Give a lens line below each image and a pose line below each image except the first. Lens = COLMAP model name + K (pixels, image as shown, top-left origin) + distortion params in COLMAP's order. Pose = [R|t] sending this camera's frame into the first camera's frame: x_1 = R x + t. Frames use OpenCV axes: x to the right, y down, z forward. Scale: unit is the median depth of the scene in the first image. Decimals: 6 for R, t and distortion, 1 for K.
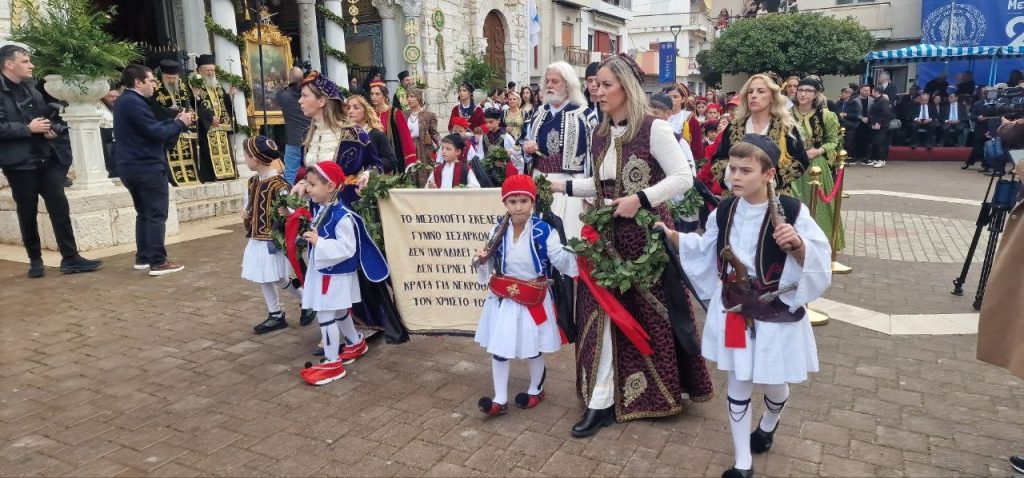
lens RADIAL K [[683.6, 0, 512.2], [0, 683.6, 239.1], [0, 0, 1]] dist [0.070740, -0.062732]
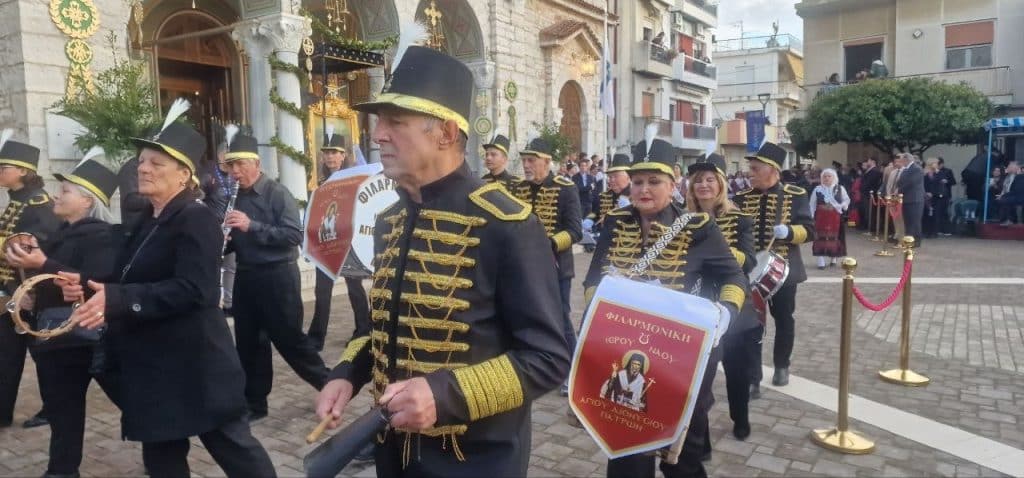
lens RADIAL K [[688.8, 0, 512.2], [0, 688.8, 236.9], [0, 0, 1]] dist [0.069065, -0.066552]
pose [[0.993332, 0.009489, -0.114894, 0.006396], [-0.021246, 0.994605, -0.101540, -0.013476], [0.113311, 0.103304, 0.988175, 0.053004]]
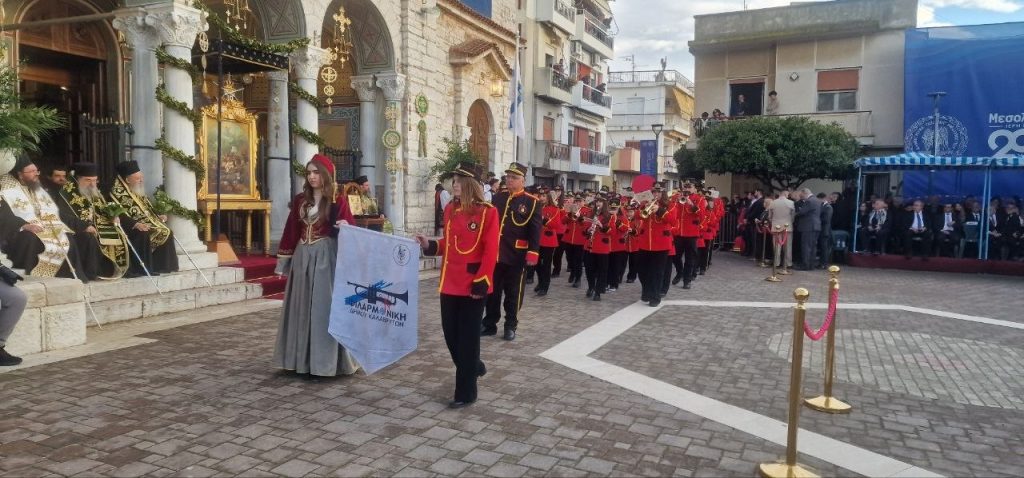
lens RADIAL K [[680.5, 0, 522.0], [0, 680.5, 239.3], [0, 0, 1]] dist [0.074369, -0.065152]
pose [[0.997973, 0.033467, 0.054137, -0.012291], [-0.026276, 0.991364, -0.128478, -0.016789], [-0.057969, 0.126795, 0.990234, 0.074280]]
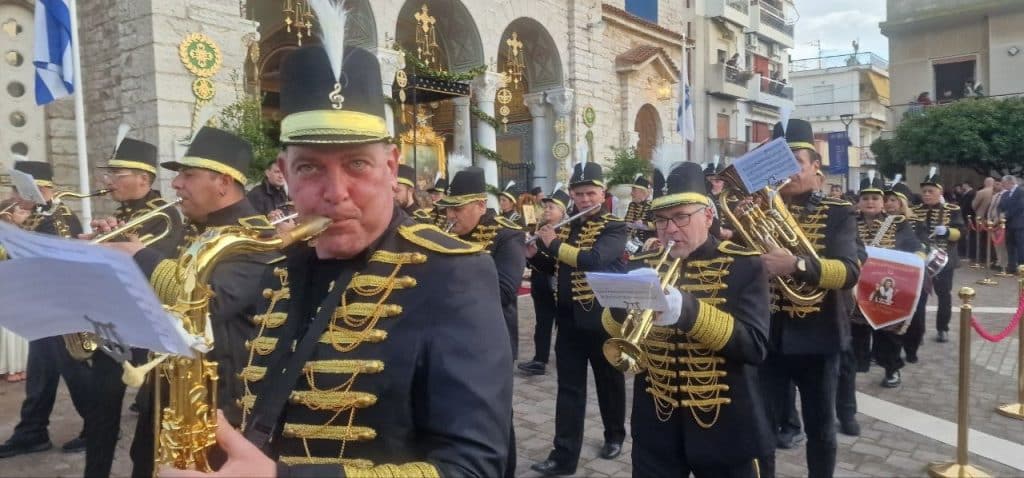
lens RADIAL K [[687.6, 0, 509.6], [0, 687.6, 229.2], [0, 0, 1]] dist [0.080450, -0.083329]
pose [[0.977146, 0.008102, -0.212414, -0.006486], [-0.038839, 0.989256, -0.140938, -0.013054], [0.208990, 0.145967, 0.966963, 0.039683]]
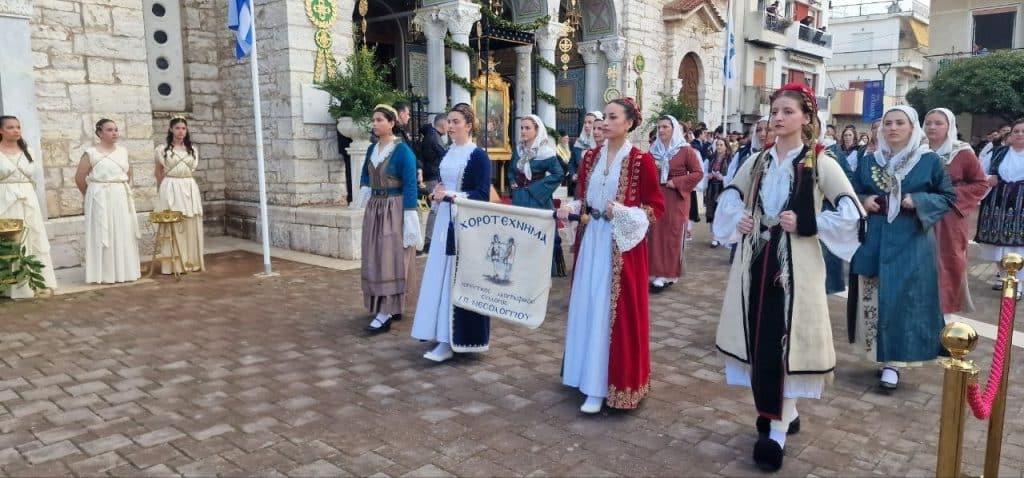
lens RADIAL K [[679.2, 0, 503.2], [0, 679.2, 239.4], [0, 0, 1]] dist [0.070559, -0.069050]
pose [[0.966619, 0.049716, -0.251350, -0.026825], [-0.062969, 0.997002, -0.044960, 0.008169], [0.248361, 0.059287, 0.966852, -0.040877]]
